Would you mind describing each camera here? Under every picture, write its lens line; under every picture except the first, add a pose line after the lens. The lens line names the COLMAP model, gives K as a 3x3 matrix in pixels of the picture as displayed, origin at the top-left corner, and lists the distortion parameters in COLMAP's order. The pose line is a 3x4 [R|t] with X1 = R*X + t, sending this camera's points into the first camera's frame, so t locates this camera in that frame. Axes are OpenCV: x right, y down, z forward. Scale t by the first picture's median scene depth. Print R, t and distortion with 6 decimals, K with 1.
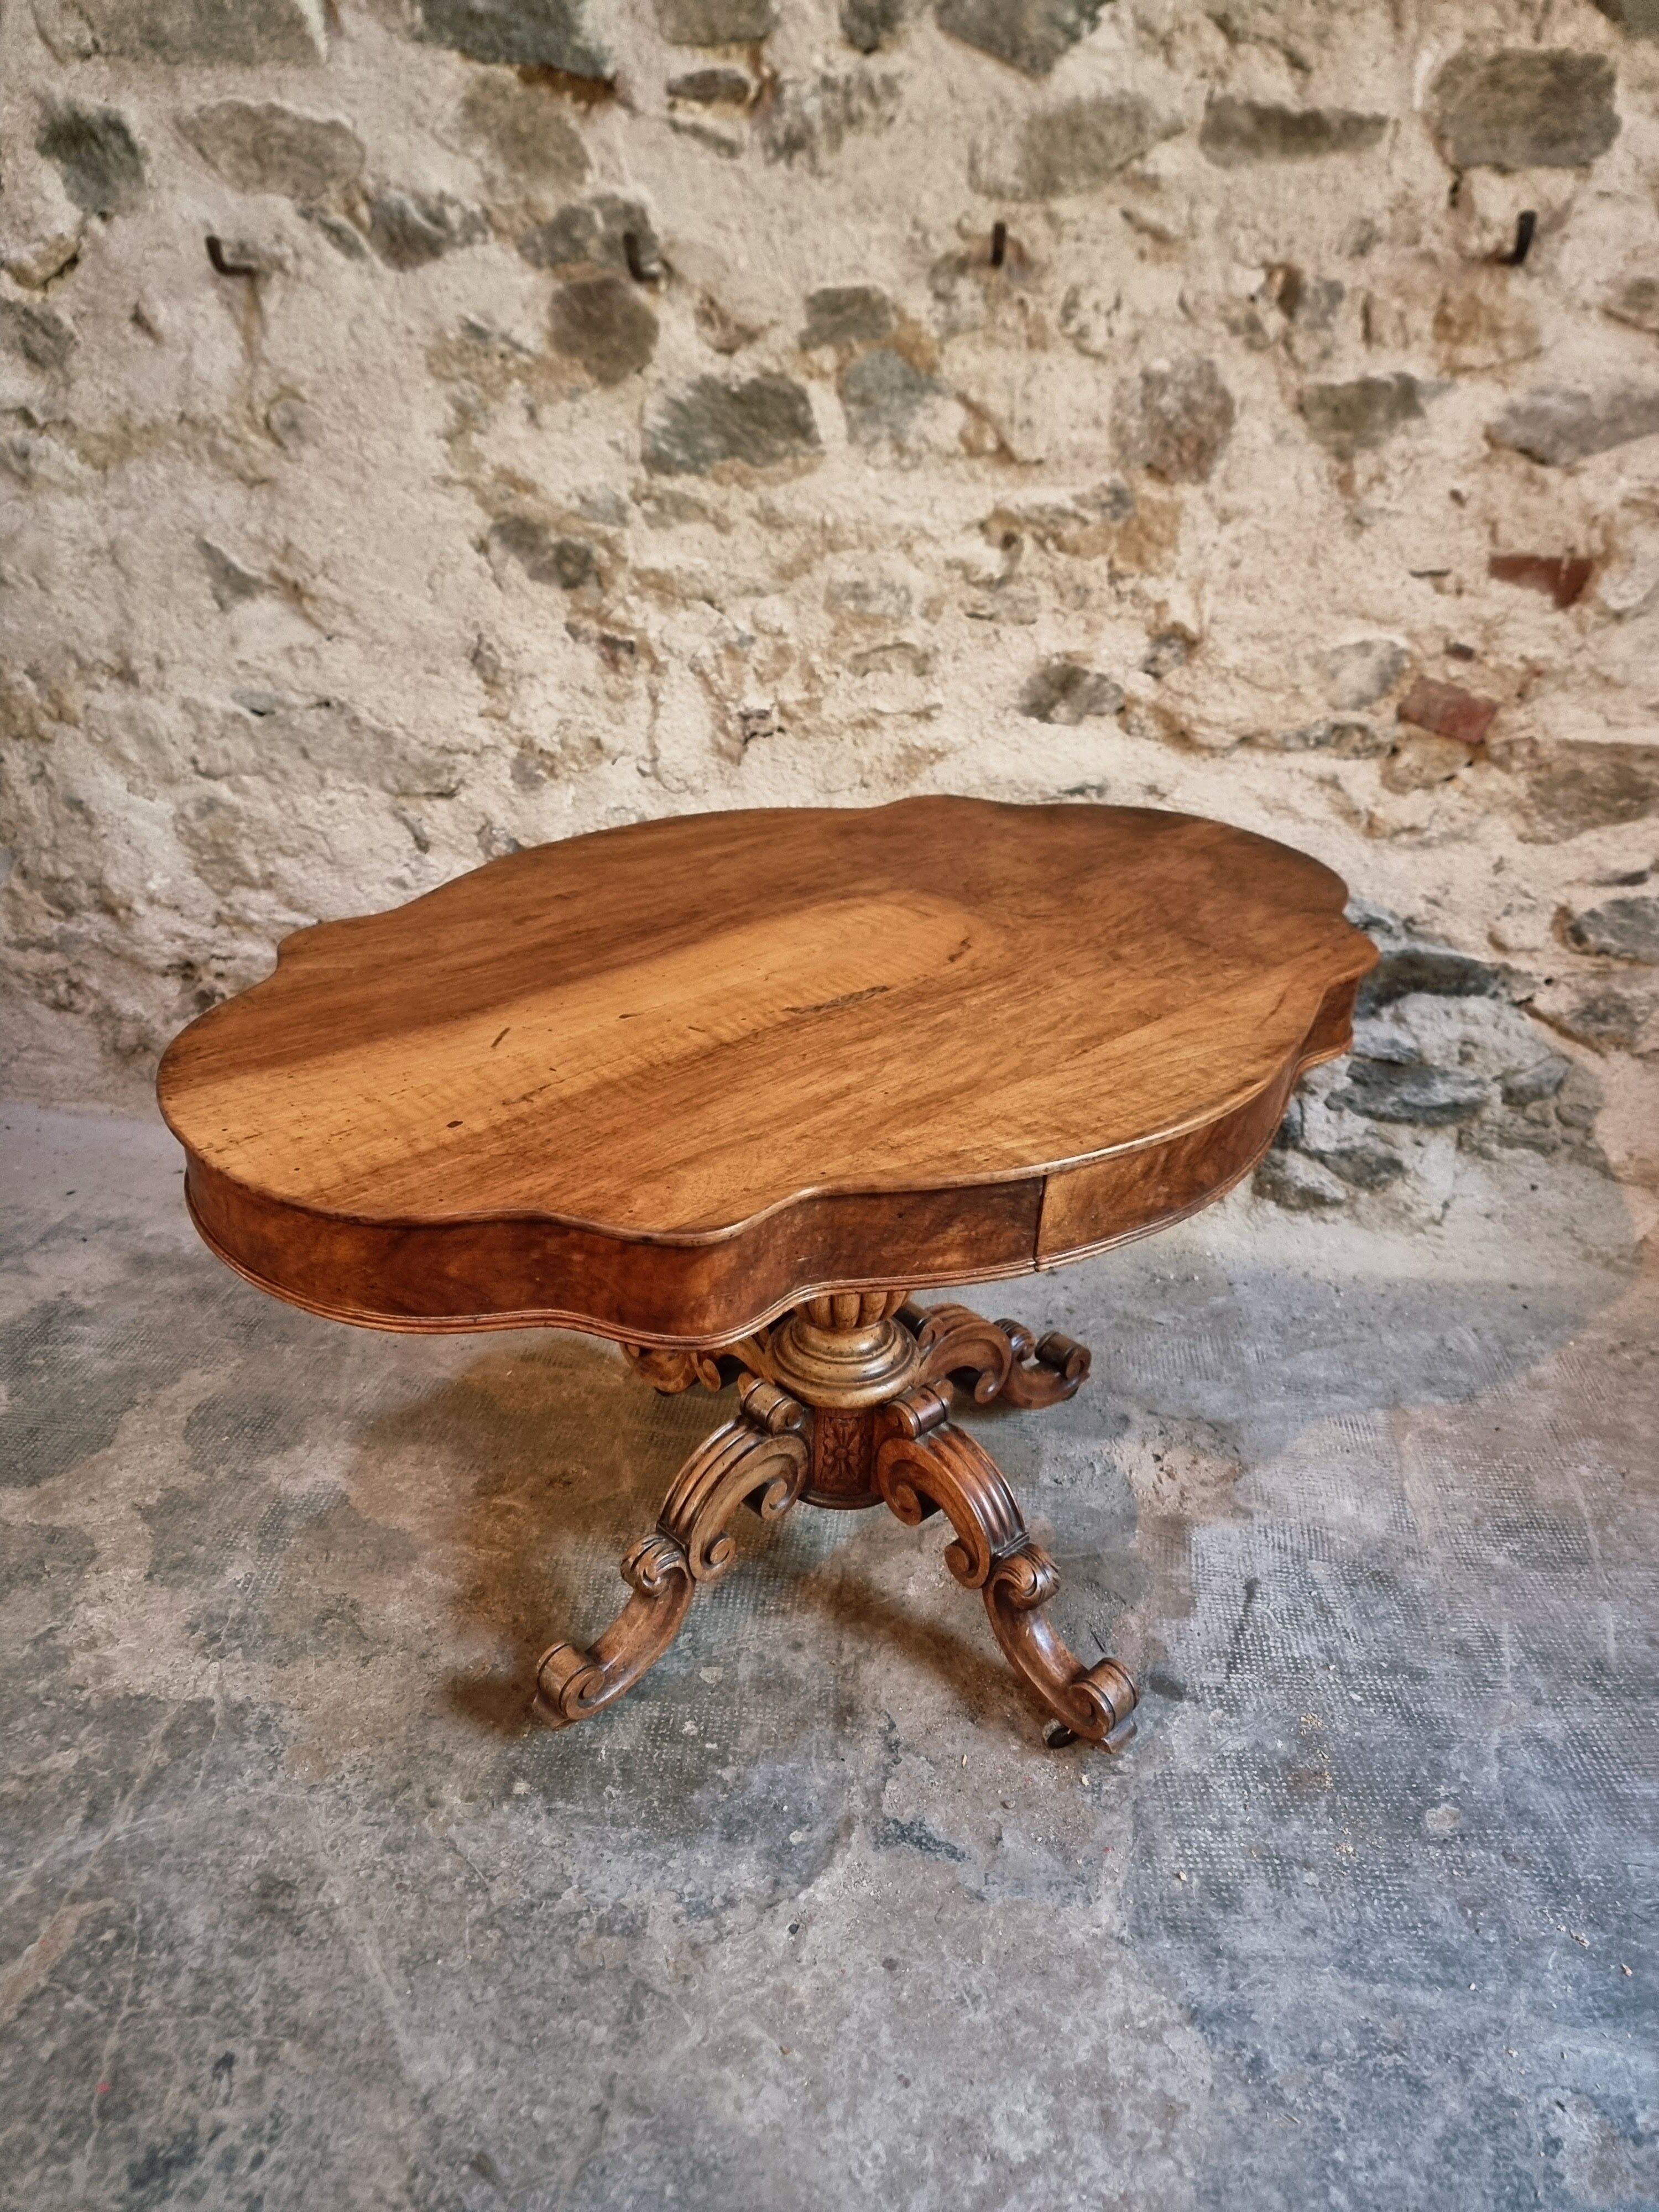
lens RADIAL K [[1543.9, 0, 818.7], [0, 1543.9, 1117.1], [0, 0, 1]] dist [0.055665, -0.057758]
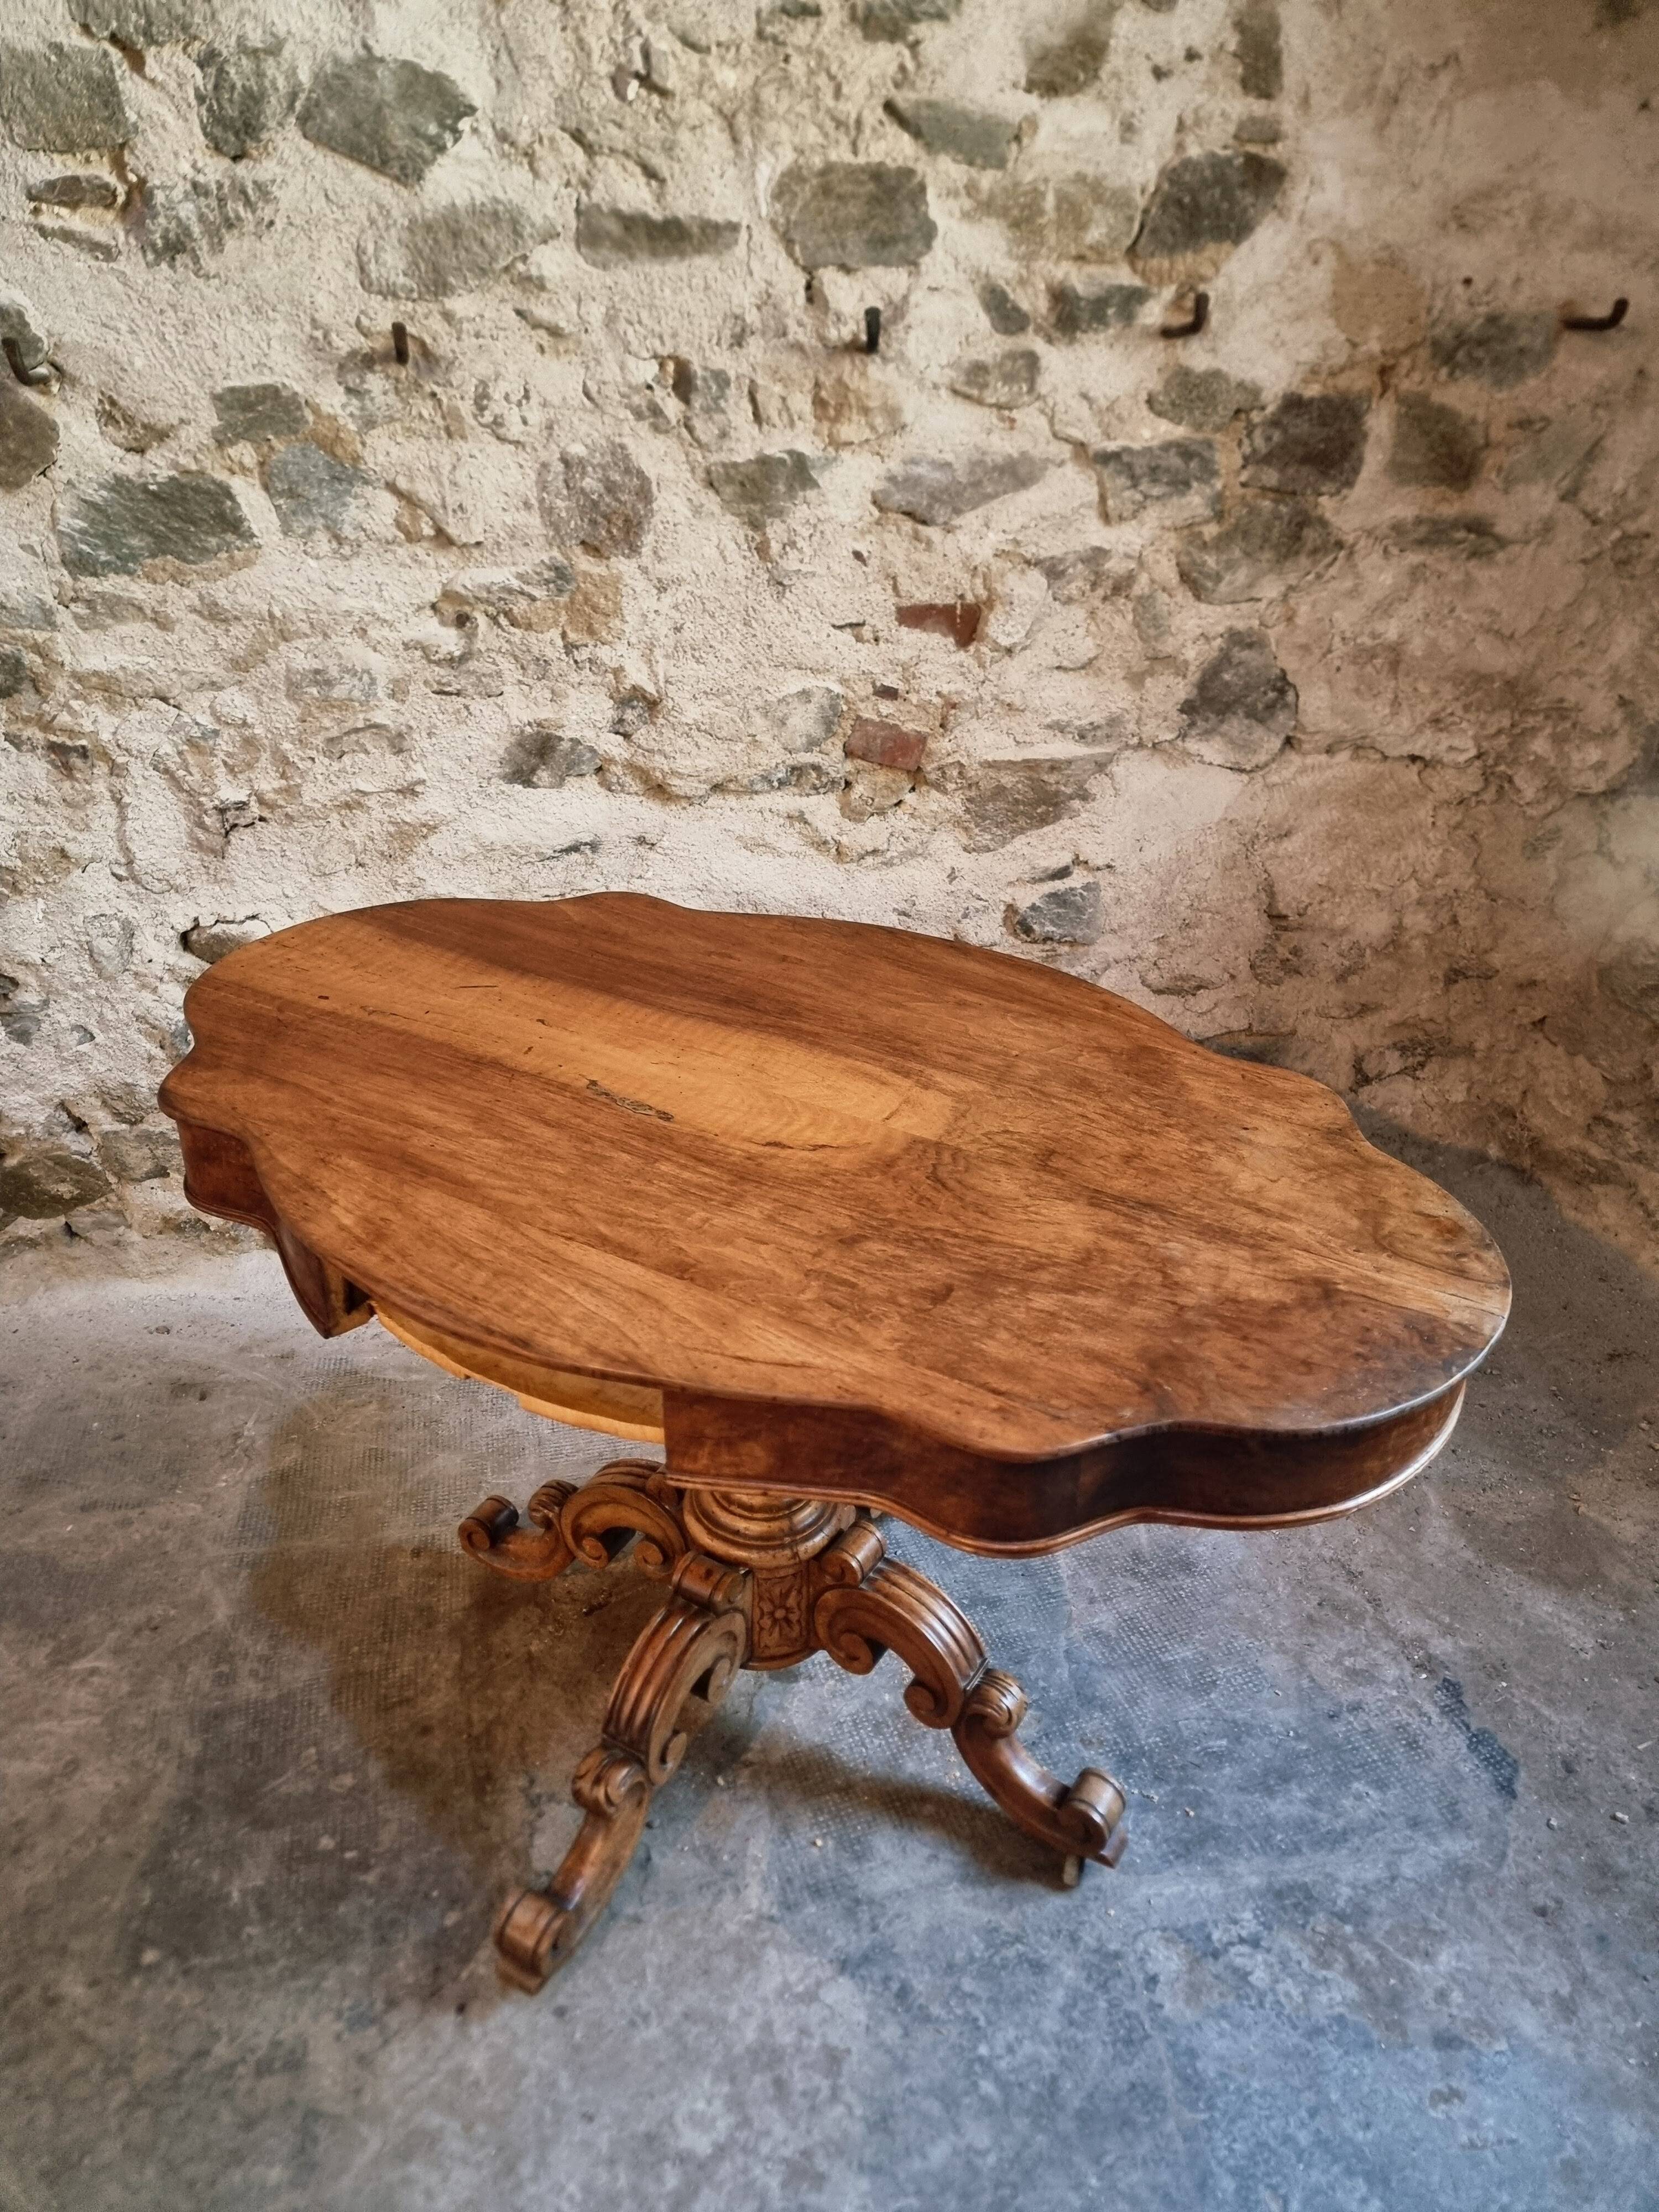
lens RADIAL K [[1545.0, 0, 813.8], [0, 1545.0, 1110.9], [0, 0, 1]] dist [0.060325, -0.062823]
pose [[0.950364, -0.159214, 0.267317, 0.015355], [0.163713, 0.986492, 0.005522, -0.015664], [-0.264585, 0.038516, 0.963593, -0.044938]]
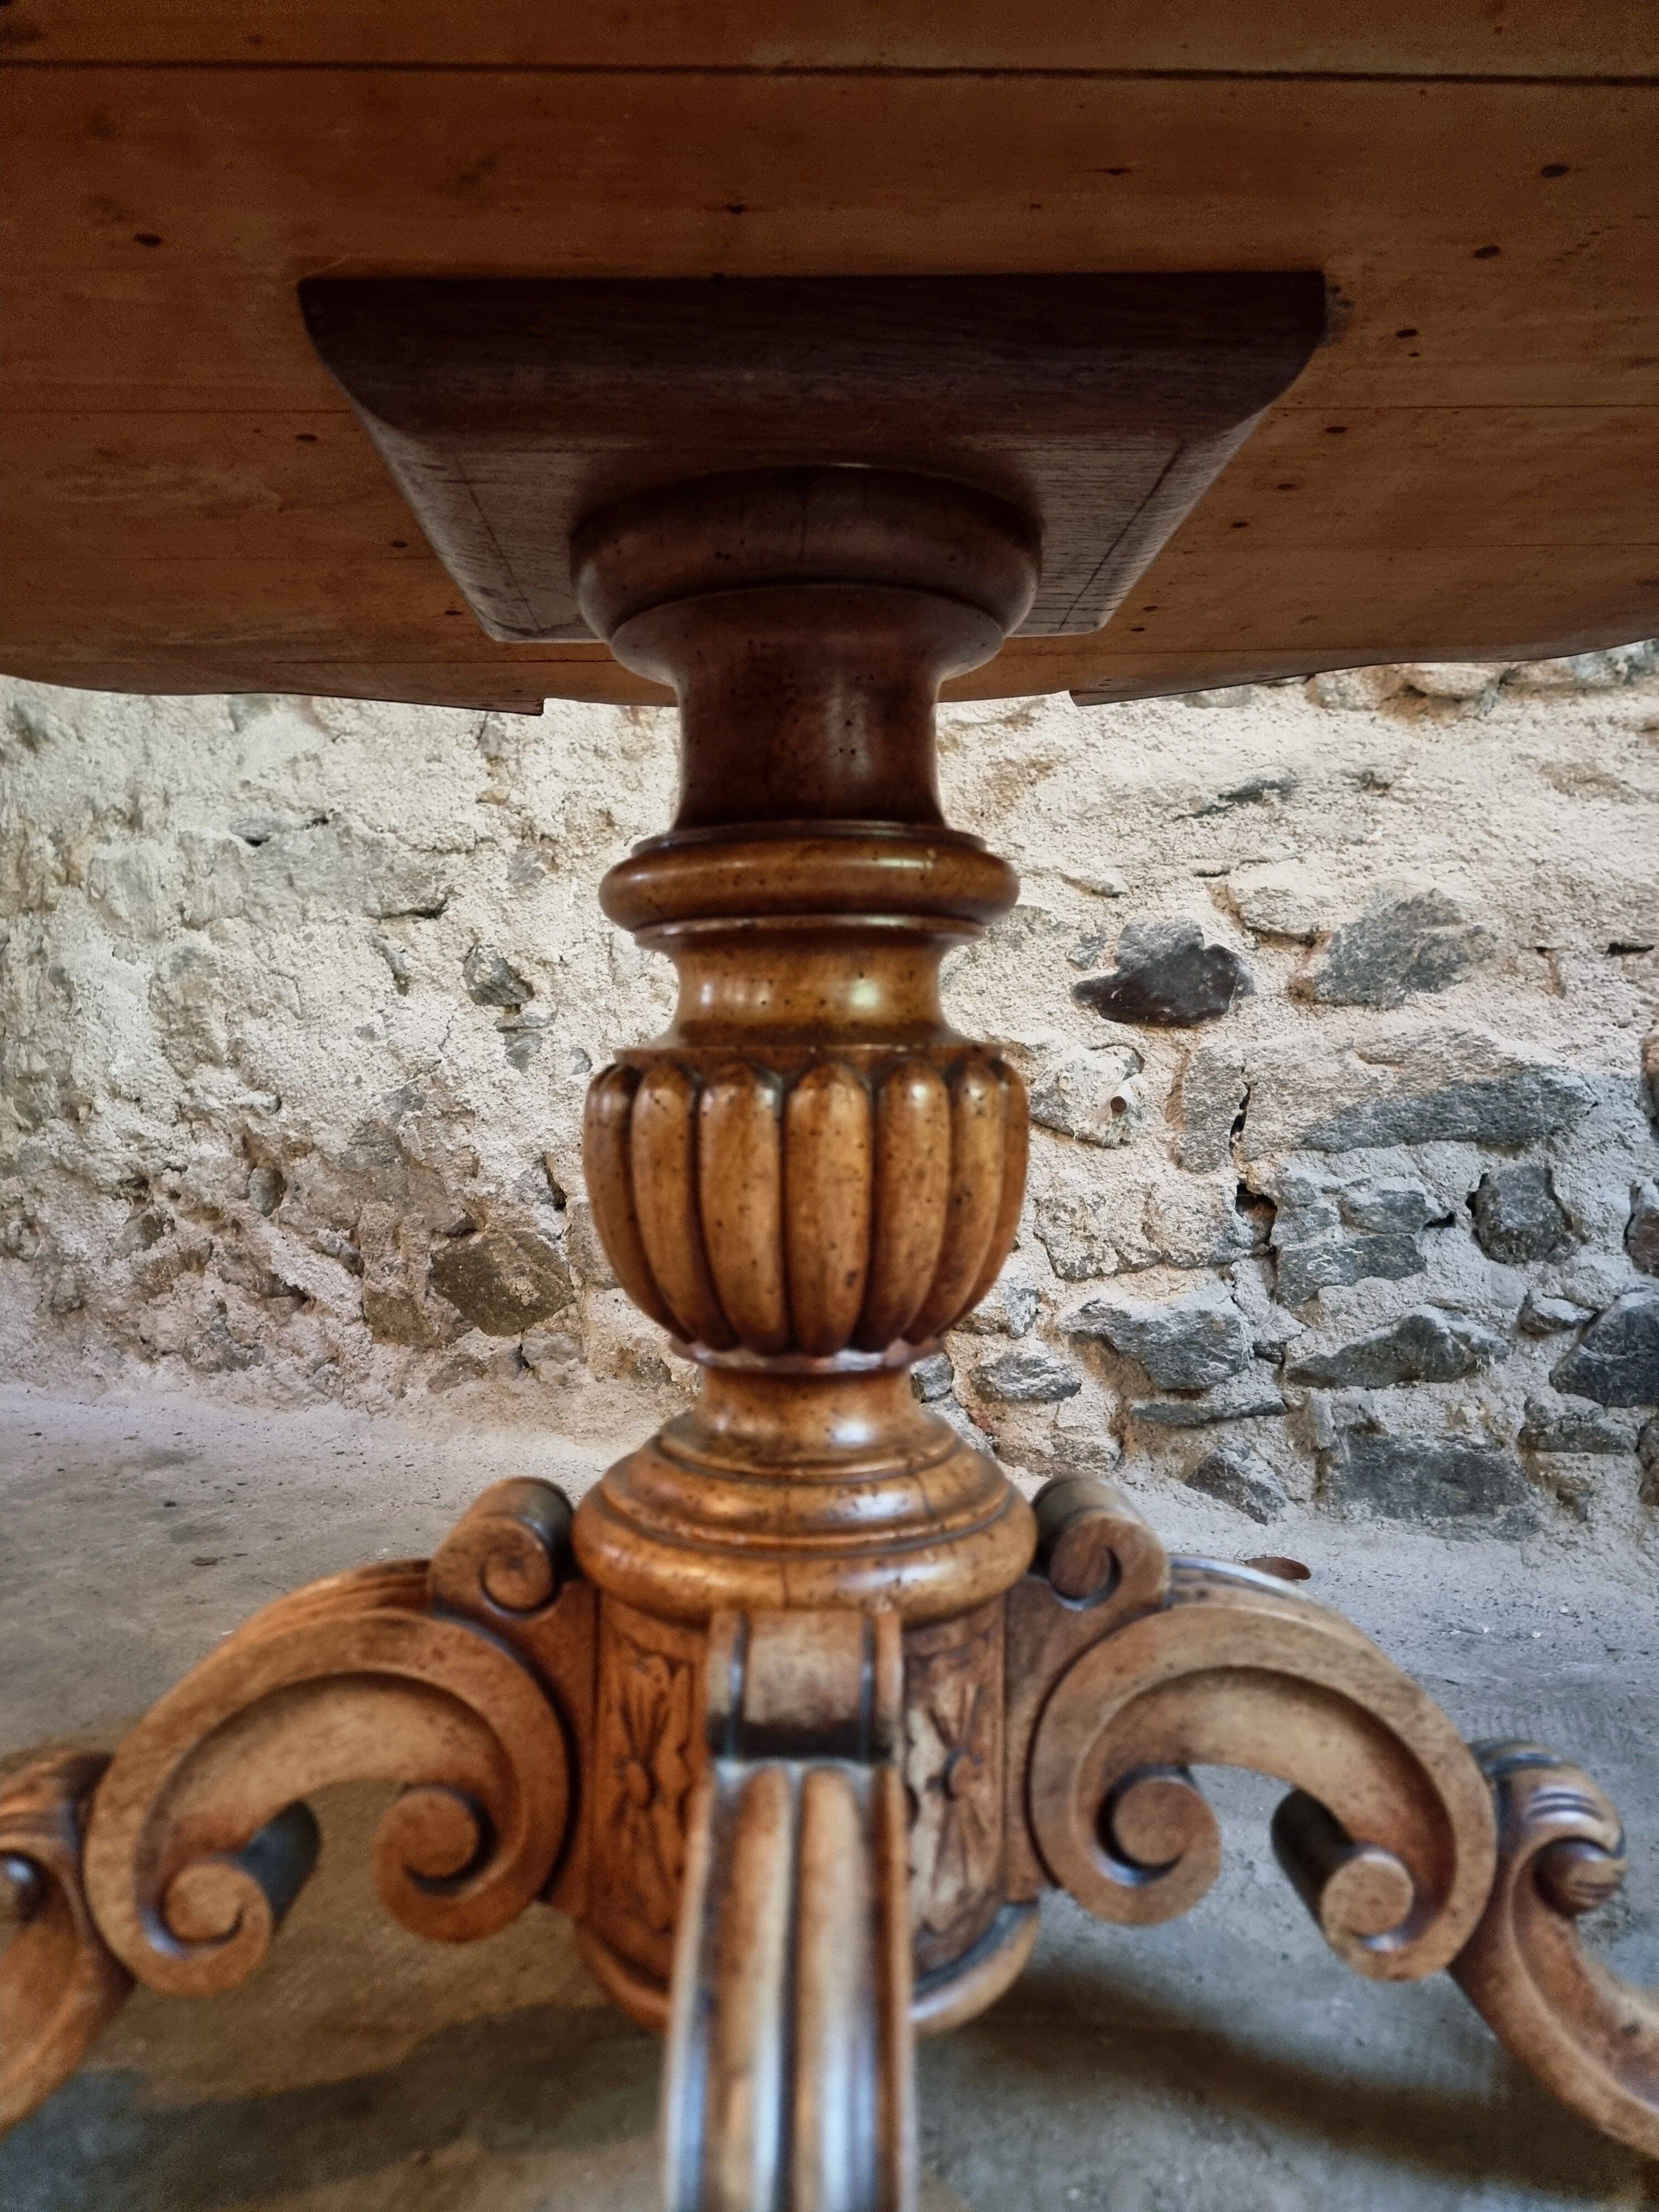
lens RADIAL K [[1539.5, 0, 823.2], [0, 1539.5, 1098.9], [0, 0, 1]] dist [0.082234, -0.105316]
pose [[0.969764, -0.002383, -0.244031, 0.157886], [-0.111067, 0.886082, -0.450025, 0.230549], [0.217304, 0.463522, 0.859026, 0.468881]]
